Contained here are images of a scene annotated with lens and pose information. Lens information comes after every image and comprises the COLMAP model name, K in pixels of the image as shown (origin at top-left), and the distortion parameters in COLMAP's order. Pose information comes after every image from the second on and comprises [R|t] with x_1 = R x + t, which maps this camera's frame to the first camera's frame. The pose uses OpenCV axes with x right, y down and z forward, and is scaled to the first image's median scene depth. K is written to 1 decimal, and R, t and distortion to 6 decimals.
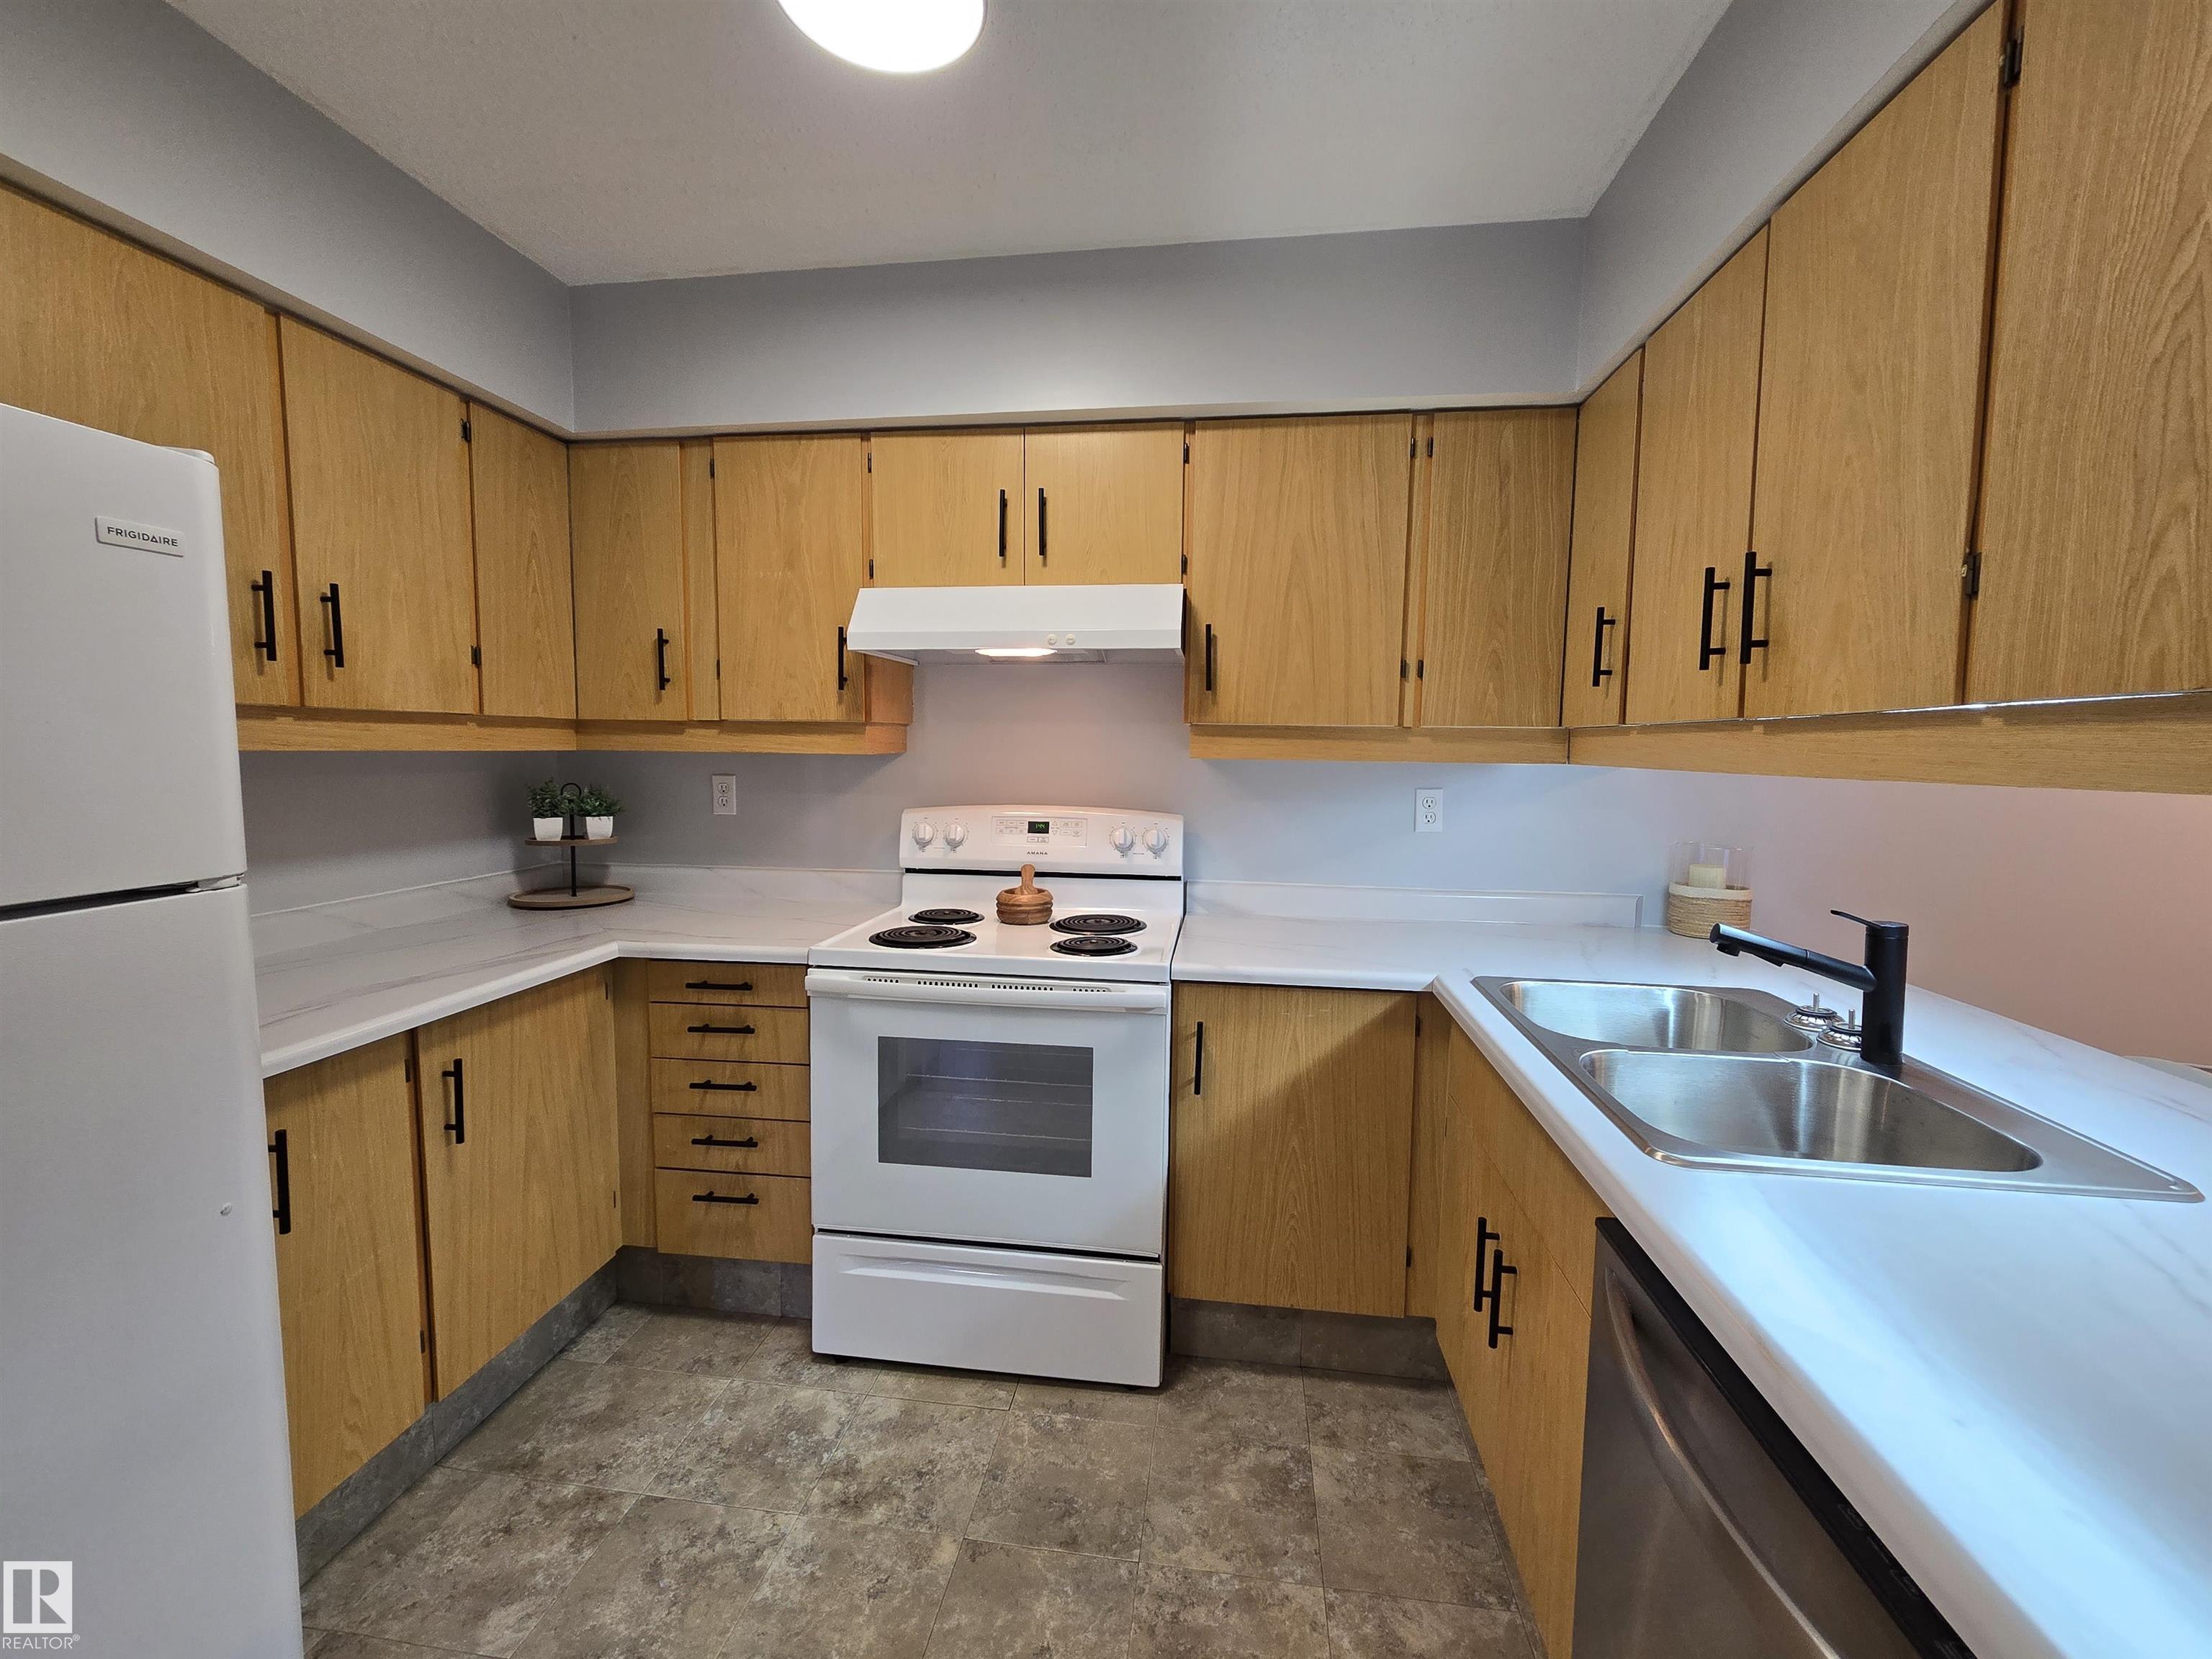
lens RADIAL K [[910.9, 0, 1106.6], [0, 910.9, 826.6], [0, 0, 1]] dist [0.001077, 0.001208]
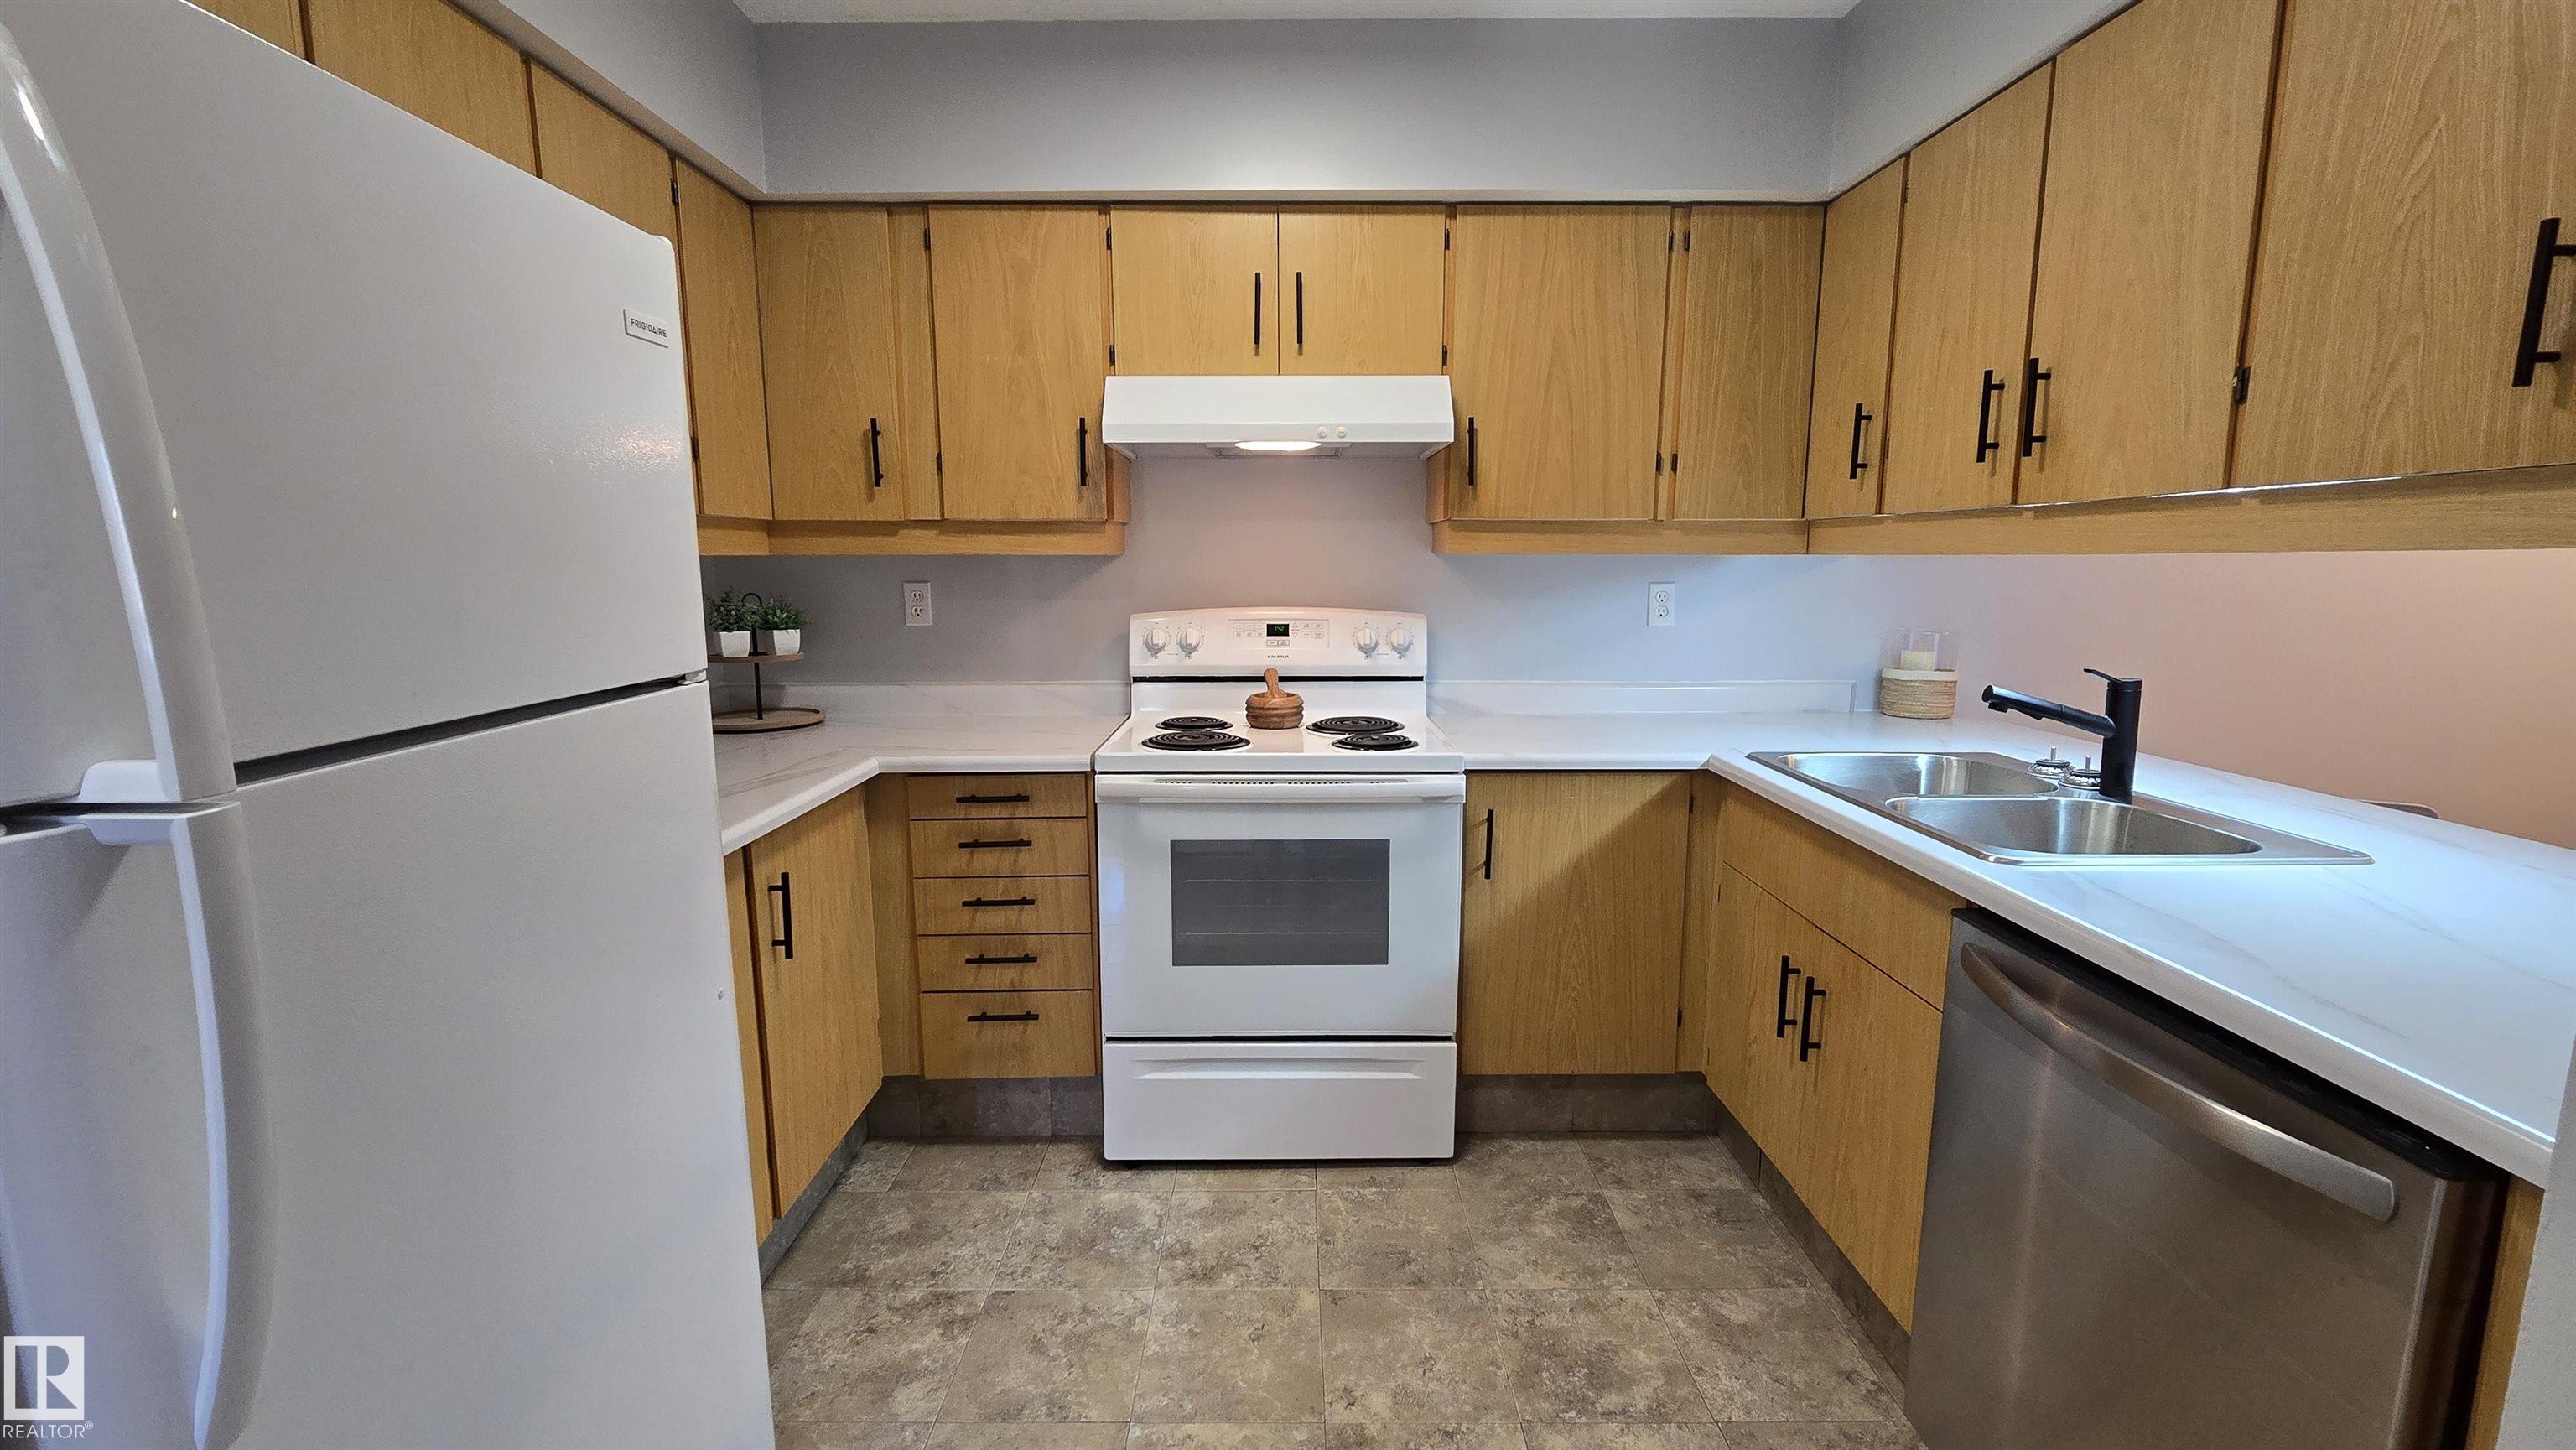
lens RADIAL K [[1057.2, 0, 1290.8], [0, 1057.2, 720.6], [0, 0, 1]] dist [0.002278, 0.001217]
pose [[0.990029, -0.033930, 0.136713, -0.271016], [0.024916, 0.997434, 0.067109, 0.027043], [-0.138640, -0.063034, 0.988335, -0.141481]]
